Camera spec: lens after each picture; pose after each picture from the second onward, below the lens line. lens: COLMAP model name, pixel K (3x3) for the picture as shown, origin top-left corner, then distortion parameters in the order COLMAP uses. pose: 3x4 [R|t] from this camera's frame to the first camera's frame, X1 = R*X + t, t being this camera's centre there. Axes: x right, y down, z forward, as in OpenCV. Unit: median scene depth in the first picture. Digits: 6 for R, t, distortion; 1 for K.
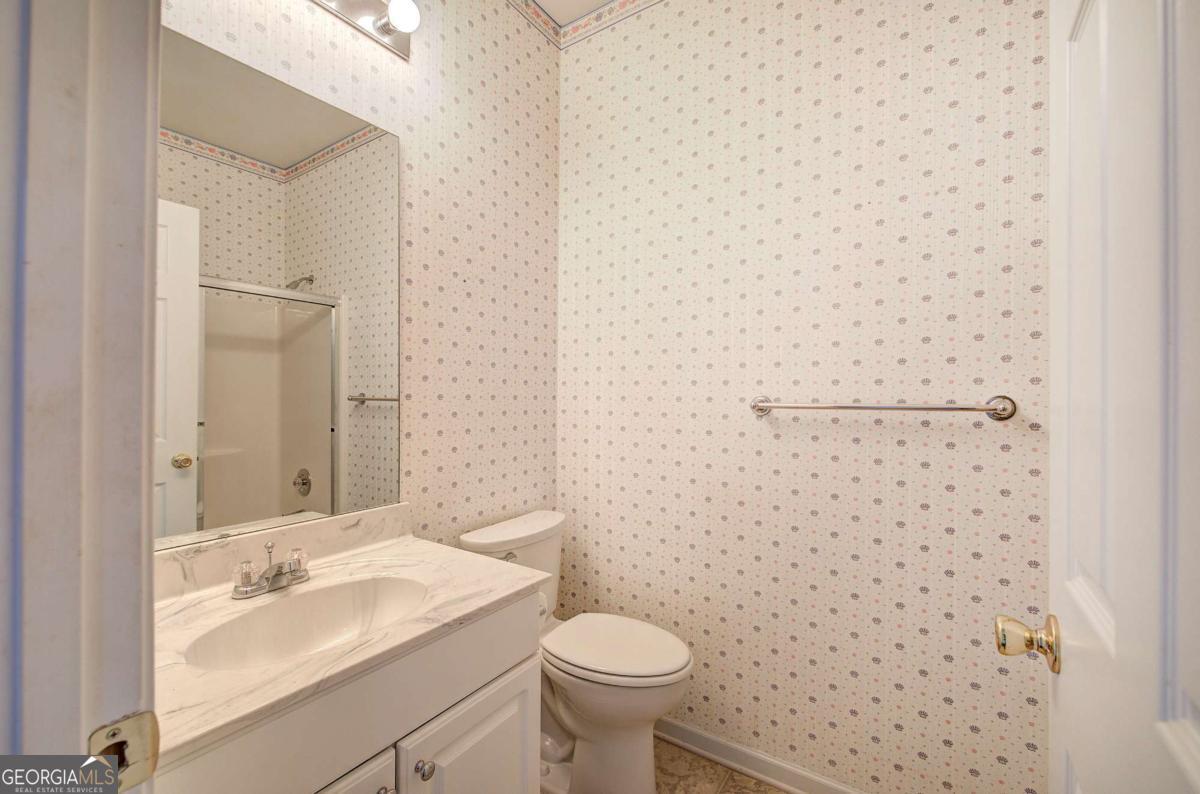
lens RADIAL K [[506.9, 0, 601.6], [0, 506.9, 393.9], [0, 0, 1]] dist [0.000928, -0.000503]
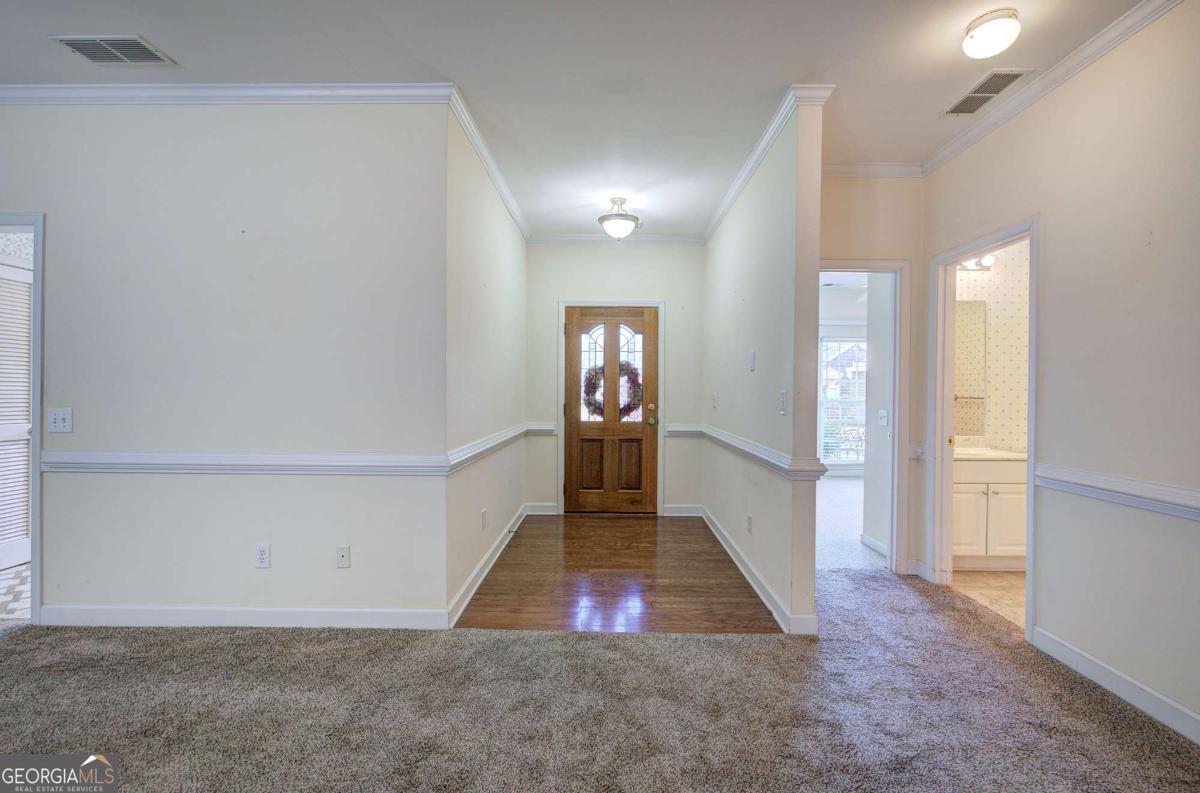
lens RADIAL K [[506.9, 0, 596.8], [0, 506.9, 396.2], [0, 0, 1]] dist [0.000928, -0.000503]
pose [[0.543801, 0.000232, -0.839214, 0.742749], [-0.003956, 0.999990, -0.002287, 0.025256], [0.839205, 0.004564, 0.543796, -2.202292]]
